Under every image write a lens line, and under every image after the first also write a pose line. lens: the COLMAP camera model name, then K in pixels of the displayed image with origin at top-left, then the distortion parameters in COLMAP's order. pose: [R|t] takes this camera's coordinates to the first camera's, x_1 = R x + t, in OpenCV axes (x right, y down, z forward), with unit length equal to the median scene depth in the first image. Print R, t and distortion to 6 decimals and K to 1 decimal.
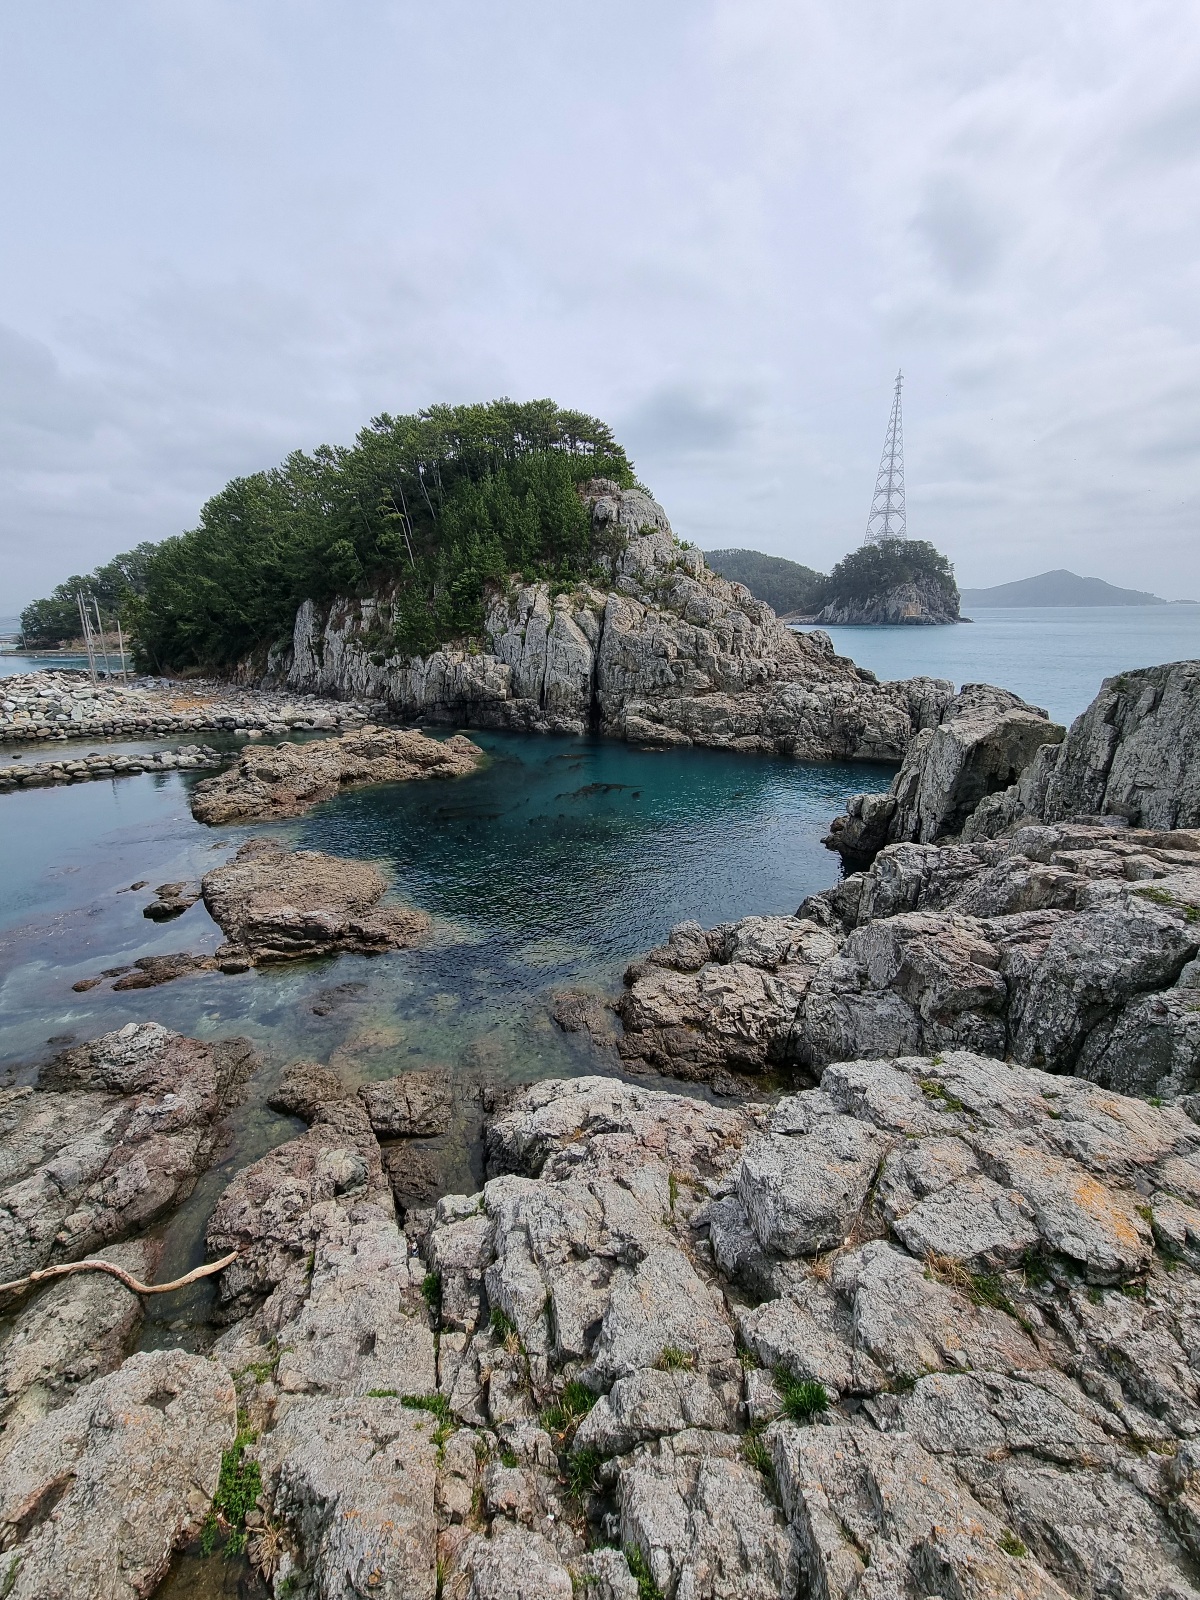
lens RADIAL K [[700.6, 0, 576.9], [0, 700.6, 795.5], [0, 0, 1]] dist [-0.000894, -0.000309]
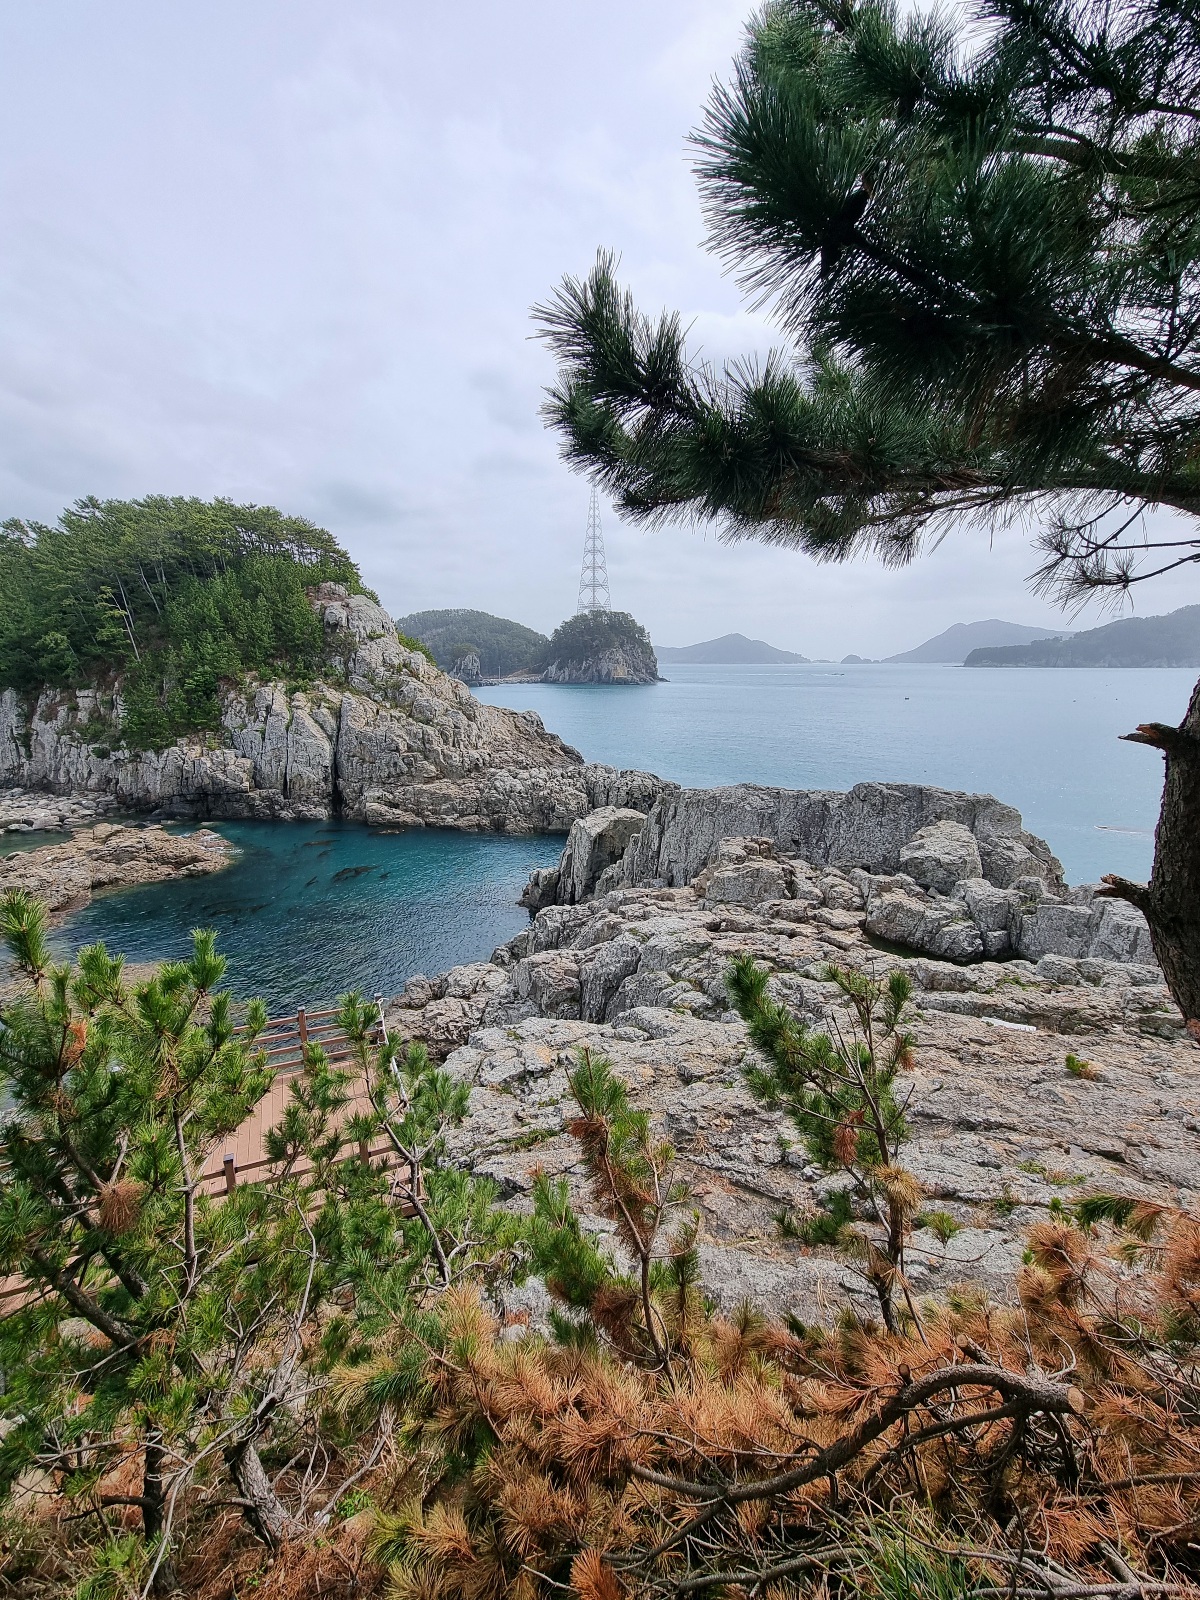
lens RADIAL K [[700.6, 0, 576.9], [0, 700.6, 795.5], [0, 0, 1]] dist [-0.000894, -0.000309]
pose [[0.934489, -0.053686, 0.351921, -0.009513], [0.078019, 0.995416, -0.055321, -0.031699], [-0.347338, 0.079153, 0.934394, -0.186276]]
